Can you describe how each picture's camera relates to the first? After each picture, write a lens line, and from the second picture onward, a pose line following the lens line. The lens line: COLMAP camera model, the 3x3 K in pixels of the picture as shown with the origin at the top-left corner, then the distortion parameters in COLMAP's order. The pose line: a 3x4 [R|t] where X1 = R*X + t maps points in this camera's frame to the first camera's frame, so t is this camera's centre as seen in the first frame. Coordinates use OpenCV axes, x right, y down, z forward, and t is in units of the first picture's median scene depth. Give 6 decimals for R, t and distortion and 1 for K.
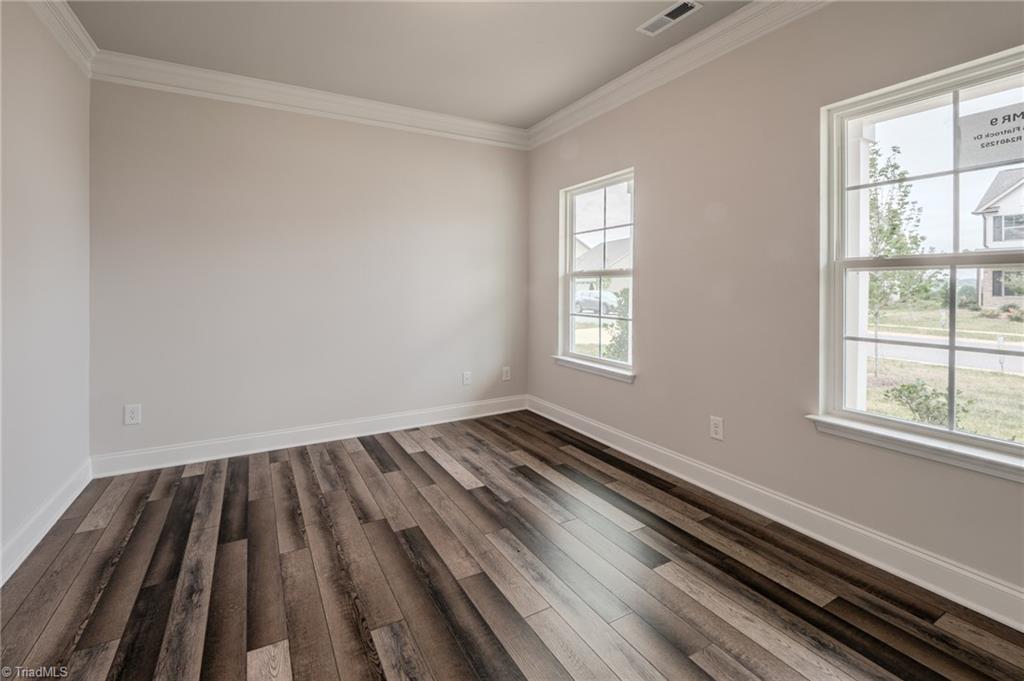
lens RADIAL K [[449.3, 0, 501.9], [0, 449.3, 288.5], [0, 0, 1]] dist [-0.010414, 0.001626]
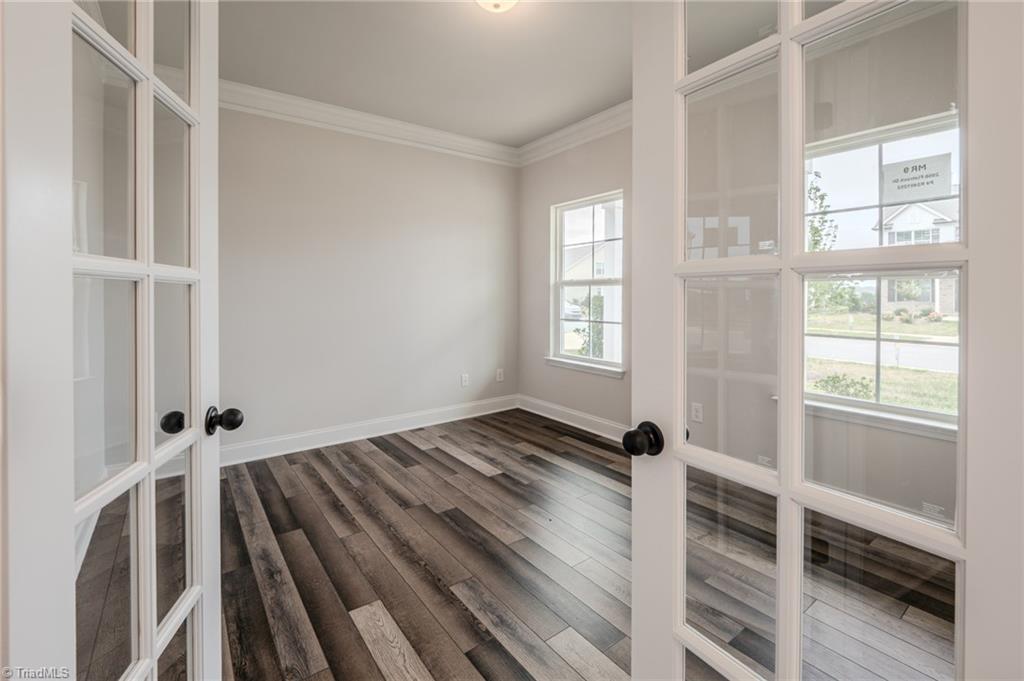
lens RADIAL K [[449.3, 0, 516.7], [0, 449.3, 296.6], [0, 0, 1]] dist [-0.010414, 0.001626]
pose [[0.989886, -0.002699, 0.141842, -0.159640], [0.002576, 0.999996, 0.001057, 0.001489], [-0.141844, -0.000681, 0.989889, -0.106550]]
